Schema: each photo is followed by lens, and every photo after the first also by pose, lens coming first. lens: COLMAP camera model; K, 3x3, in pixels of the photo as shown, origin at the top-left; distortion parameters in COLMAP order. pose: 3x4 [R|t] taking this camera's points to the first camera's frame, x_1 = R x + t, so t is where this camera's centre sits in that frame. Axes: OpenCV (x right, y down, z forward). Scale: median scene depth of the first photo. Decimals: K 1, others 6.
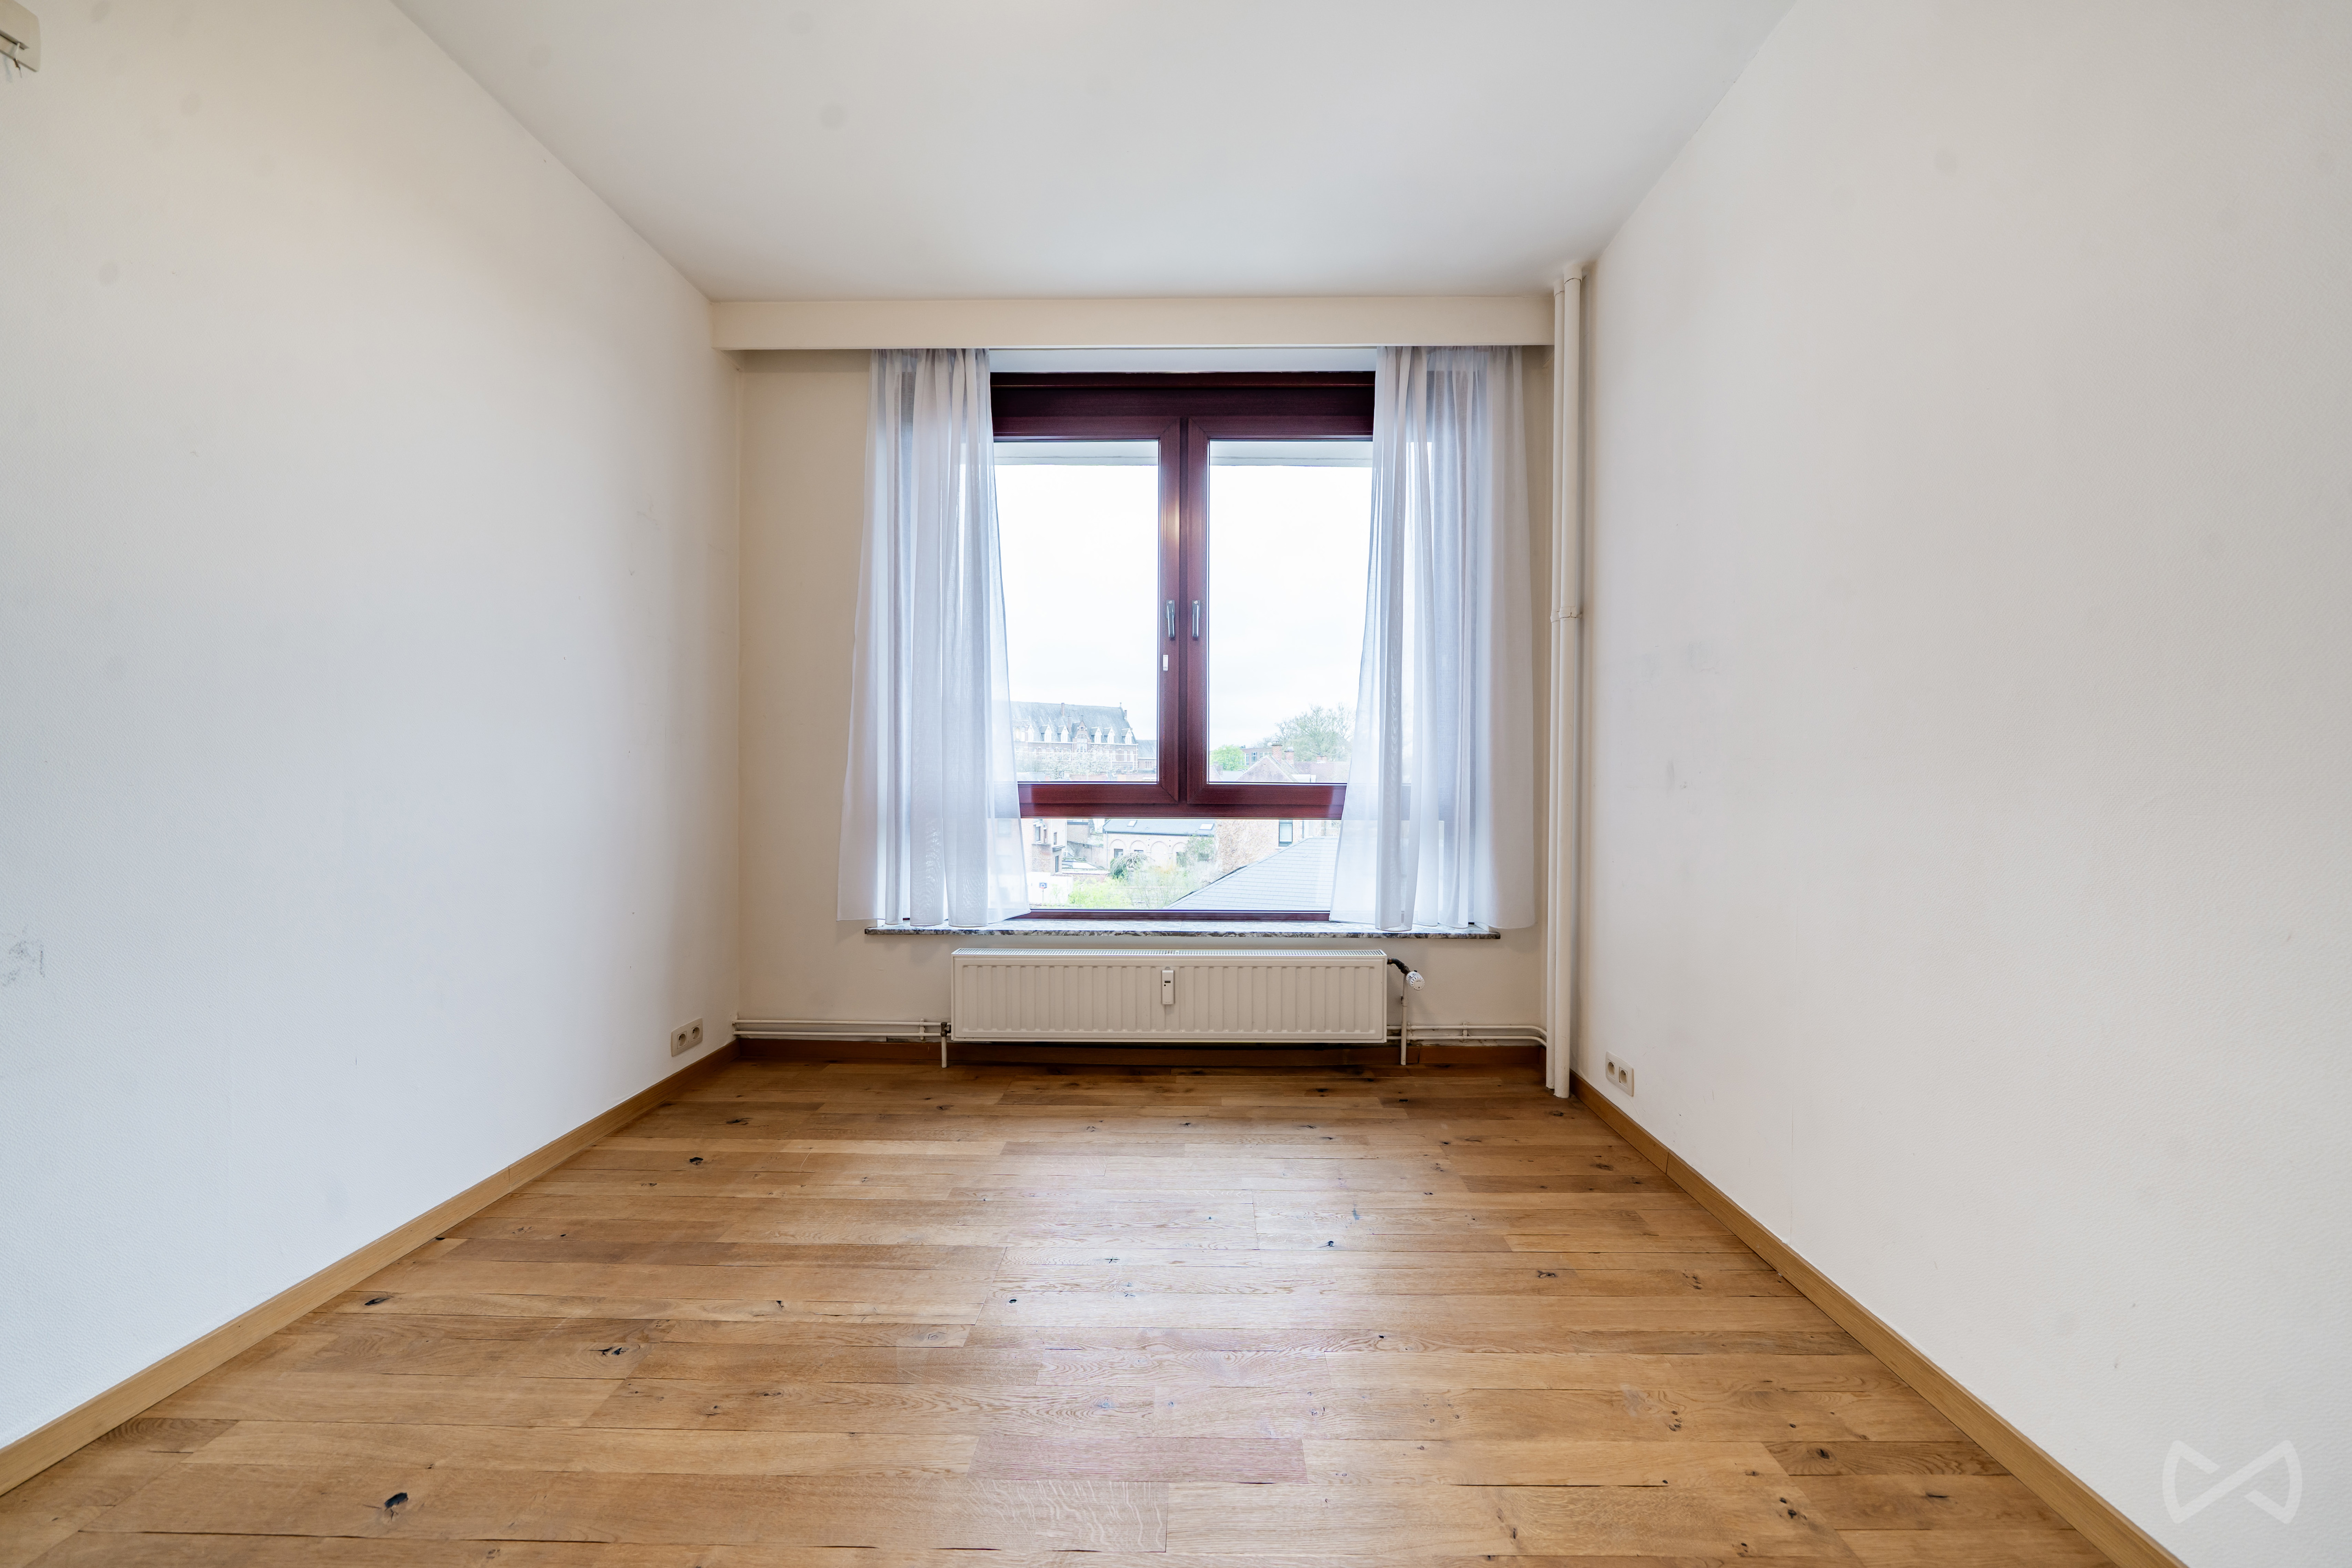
lens RADIAL K [[852.3, 0, 1162.6], [0, 852.3, 773.0], [0, 0, 1]] dist [0.000974, 0.000012]
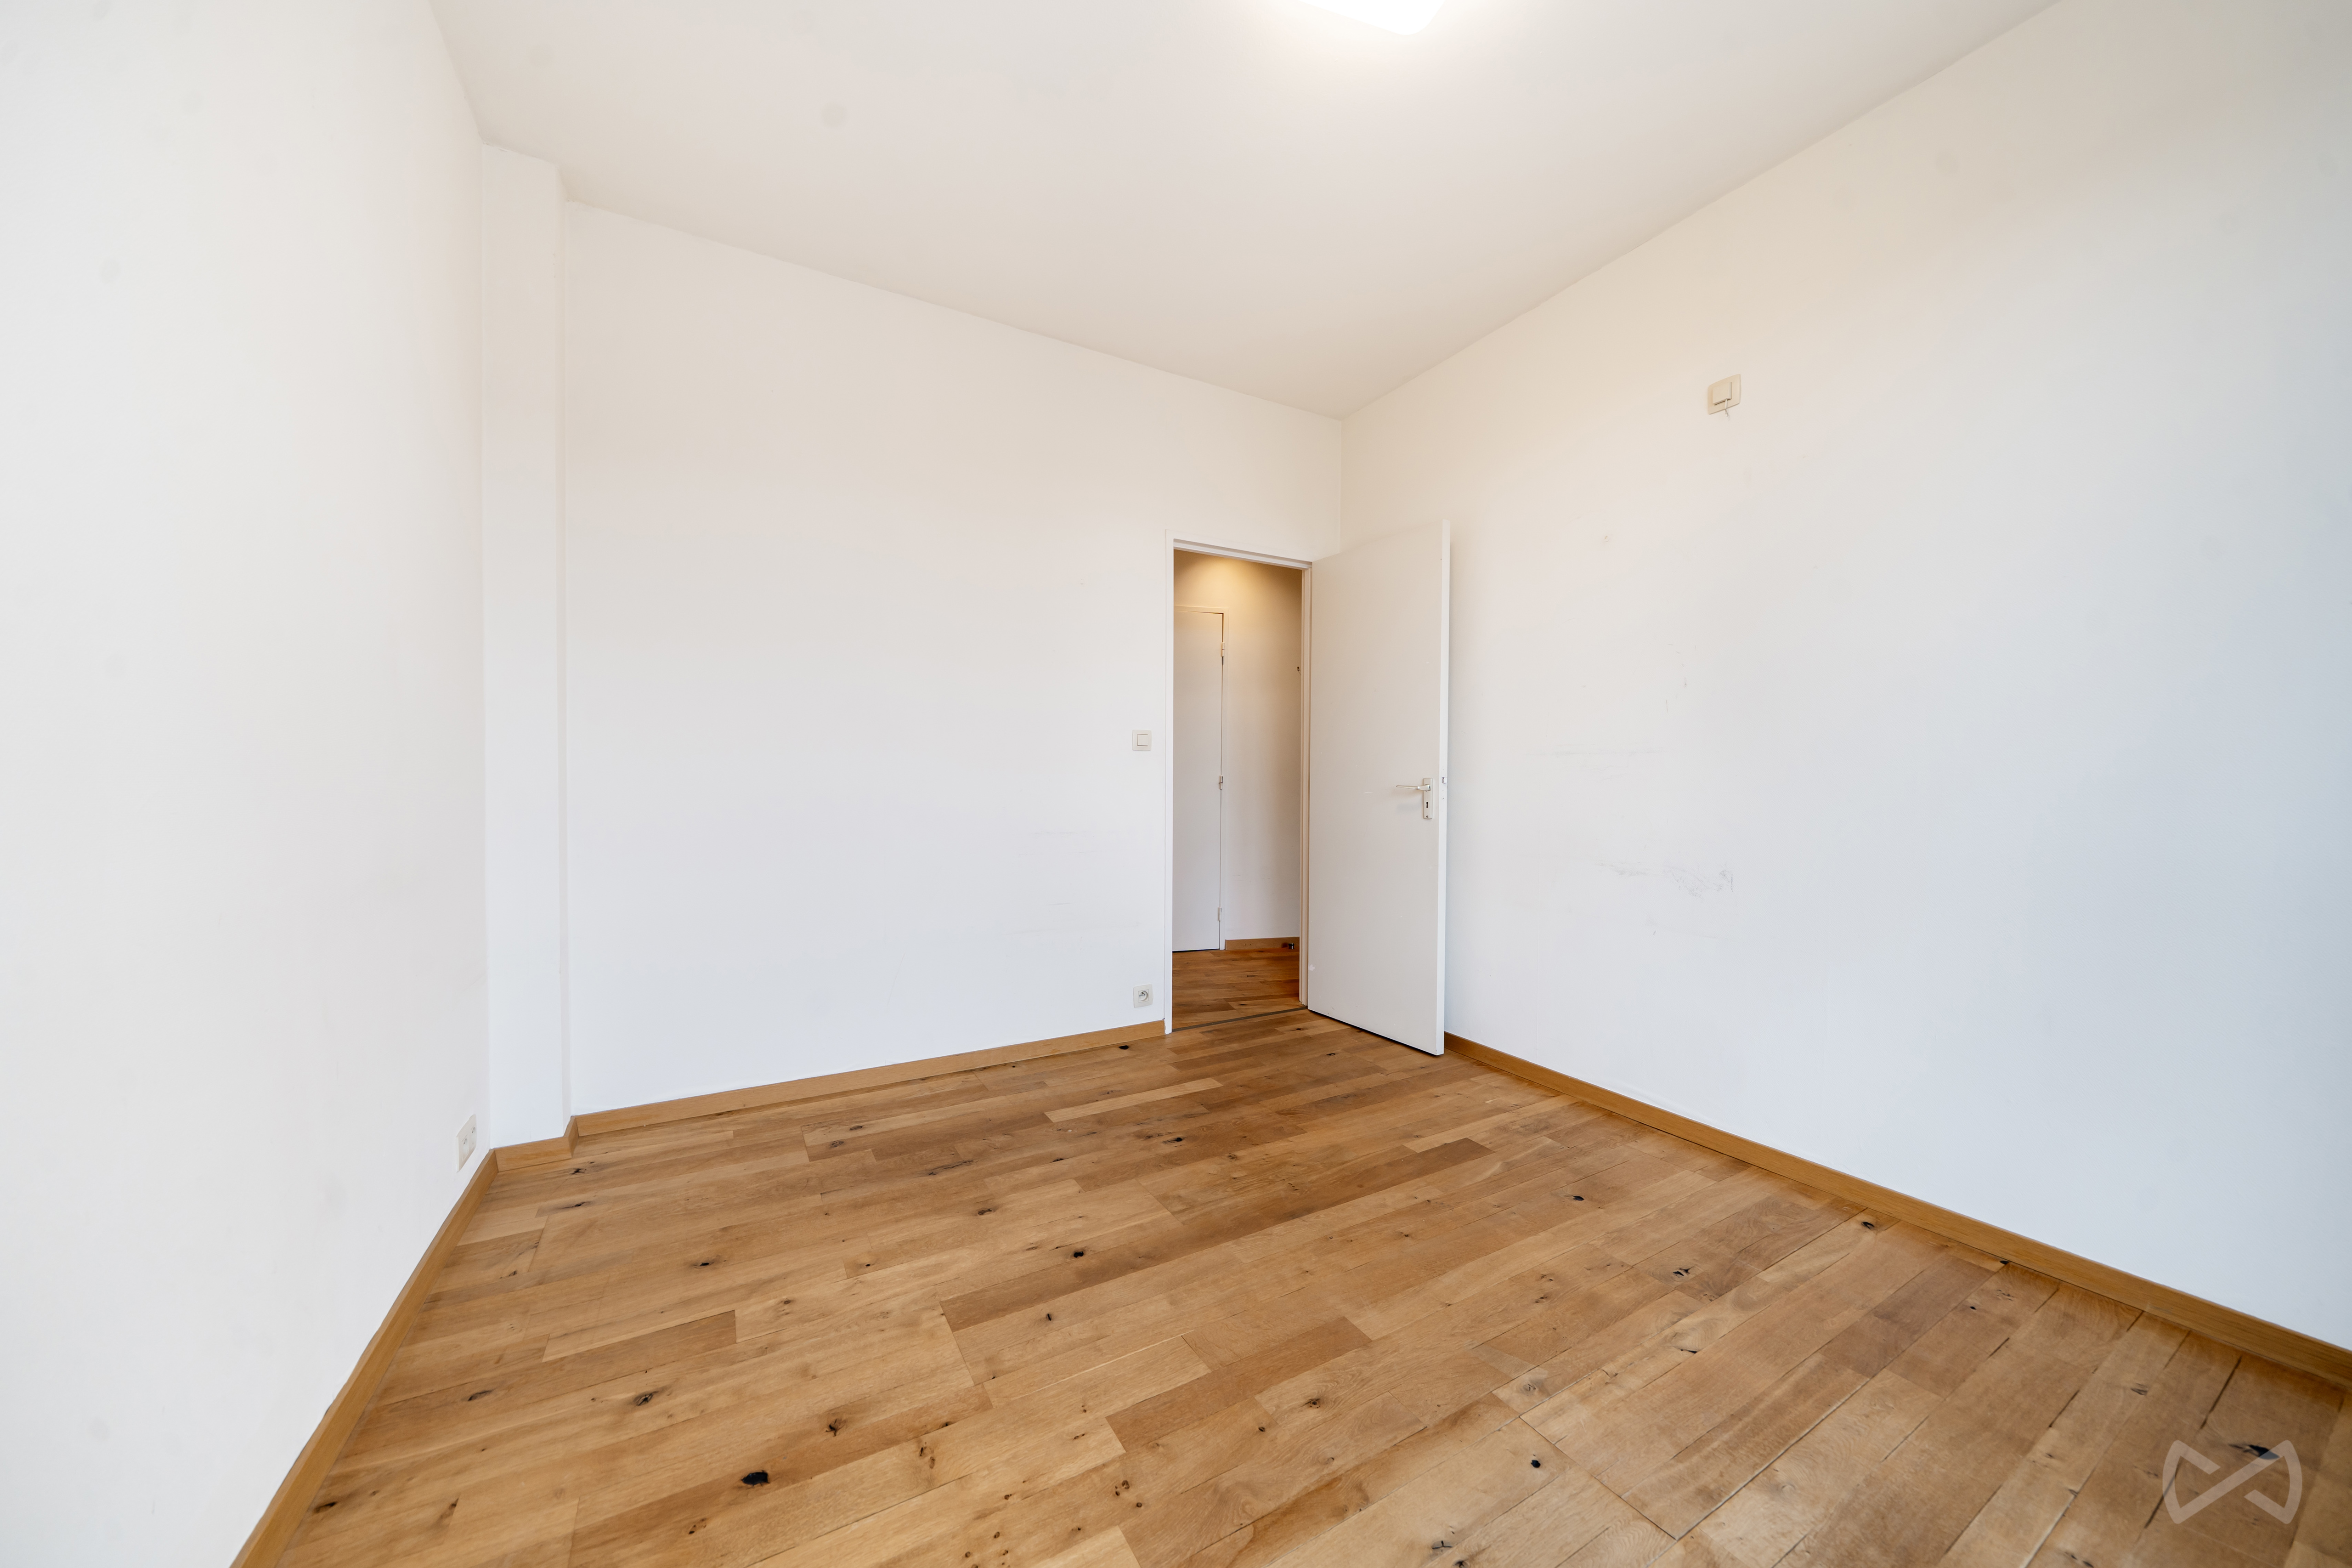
lens RADIAL K [[852.3, 0, 1183.9], [0, 852.3, 779.8], [0, 0, 1]] dist [0.000974, 0.000012]
pose [[-0.853912, 0.003064, -0.520408, 0.261780], [0.004122, 0.999991, -0.000876, -0.002001], [0.520400, -0.002893, -0.853917, 0.781546]]
